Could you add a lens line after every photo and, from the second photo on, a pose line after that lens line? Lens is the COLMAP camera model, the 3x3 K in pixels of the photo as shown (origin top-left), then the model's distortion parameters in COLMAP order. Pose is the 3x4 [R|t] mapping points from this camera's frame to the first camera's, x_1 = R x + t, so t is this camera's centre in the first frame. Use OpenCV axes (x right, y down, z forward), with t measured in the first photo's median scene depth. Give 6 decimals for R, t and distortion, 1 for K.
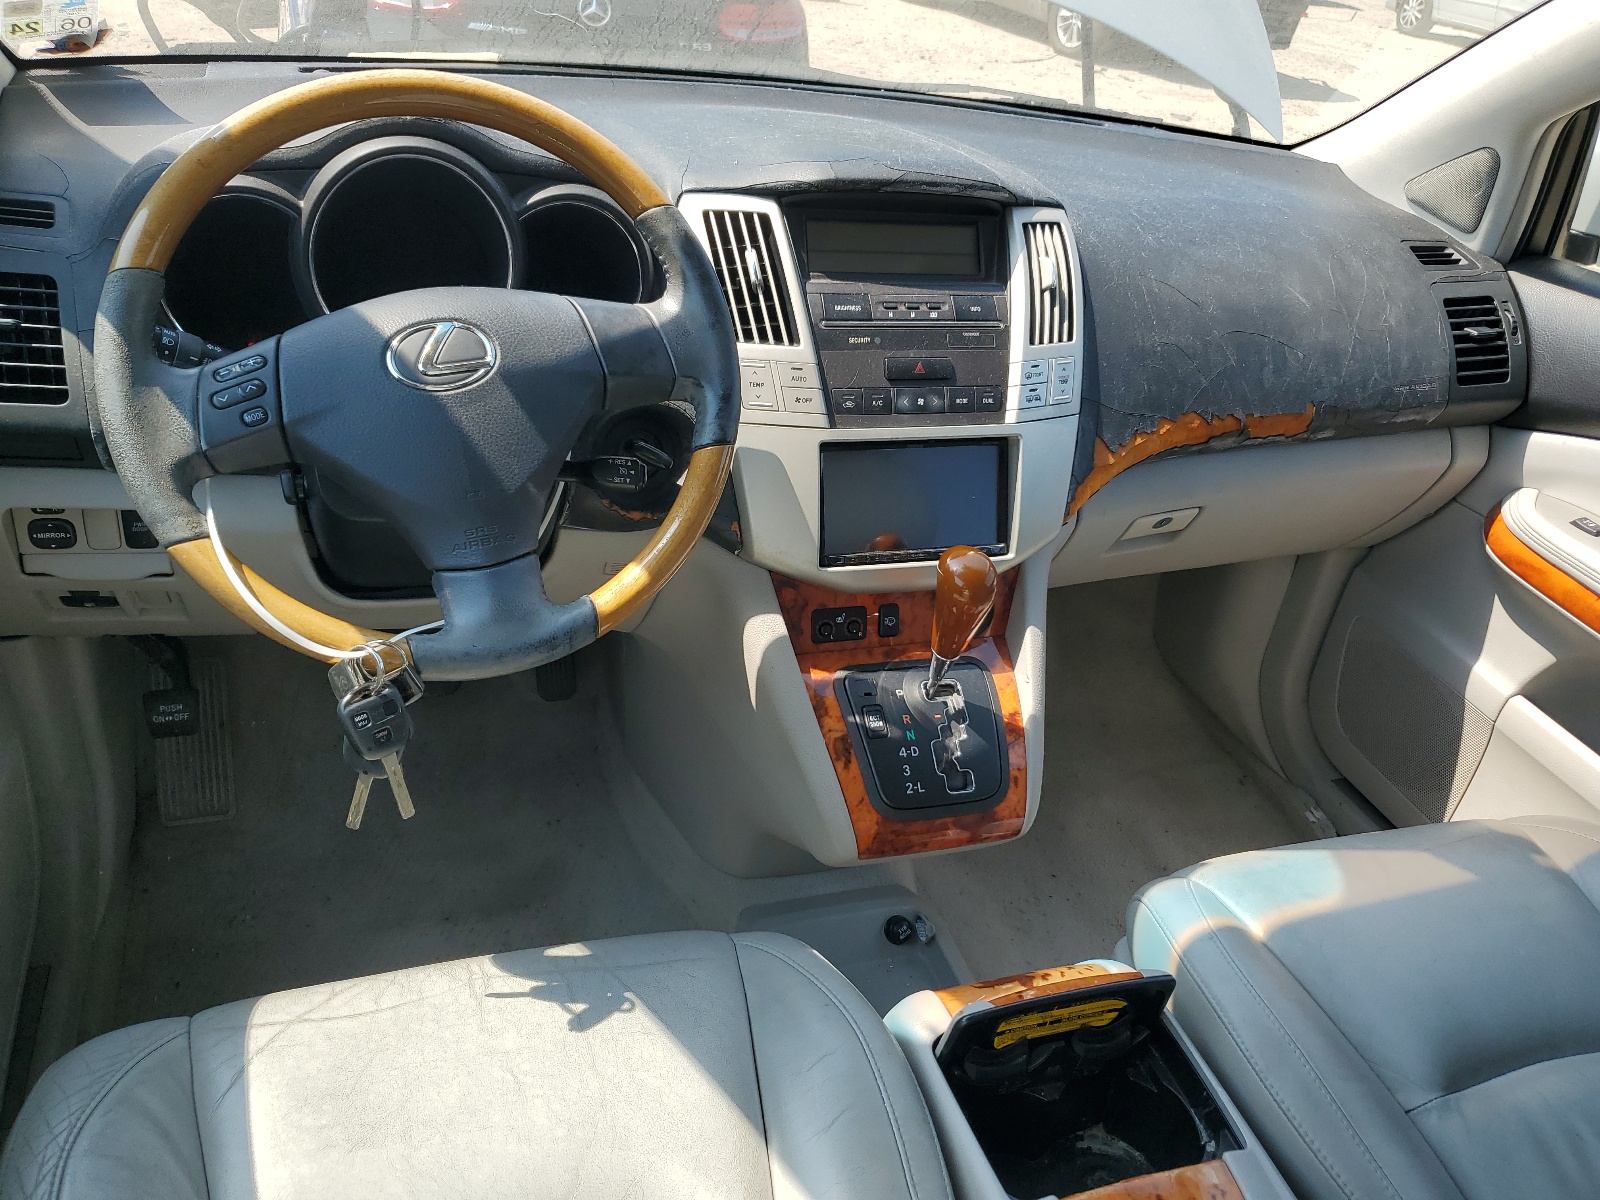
lens RADIAL K [[1241.1, 0, 800.0], [0, 1241.1, 600.0], [0, 0, 1]] dist [0.004505, 0.002465]
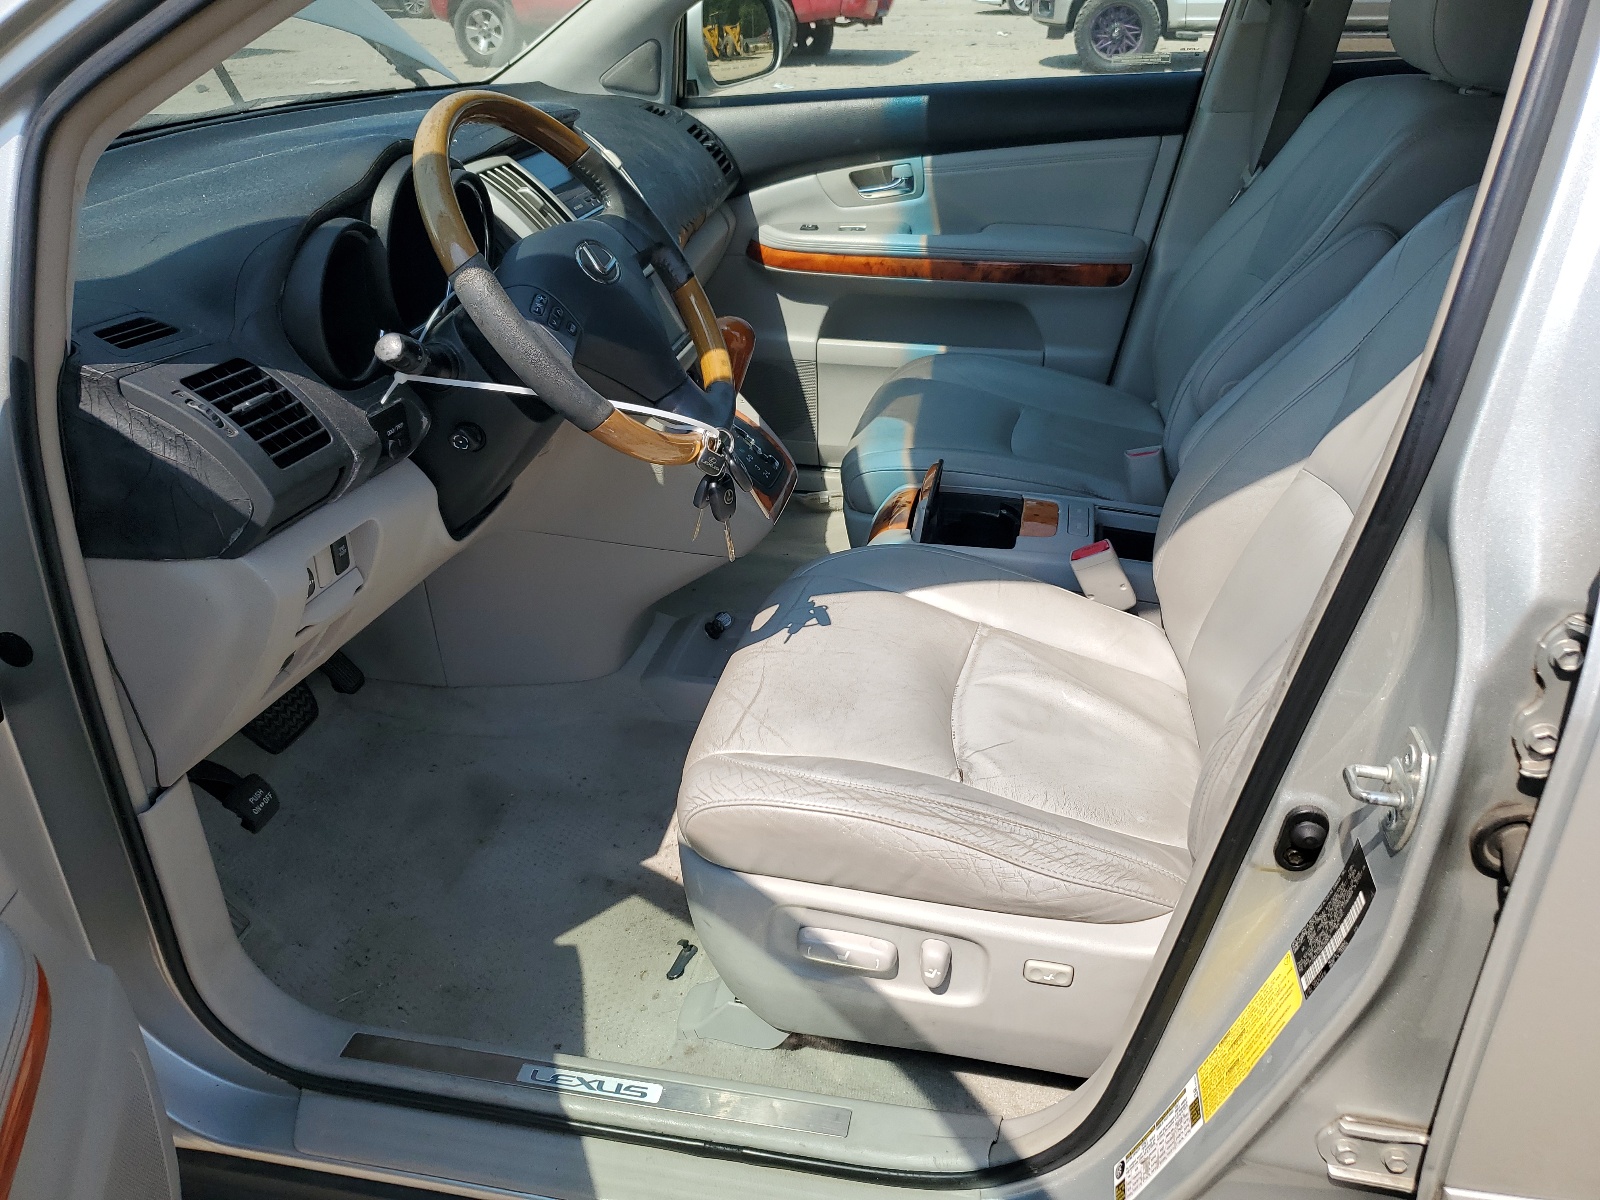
lens RADIAL K [[1241.1, 0, 800.0], [0, 1241.1, 600.0], [0, 0, 1]] dist [0.004505, 0.002465]
pose [[0.497952, -0.519890, 0.694088, -0.812651], [0.515062, 0.821215, 0.245596, -0.060973], [-0.697678, 0.235203, 0.676701, -0.048638]]
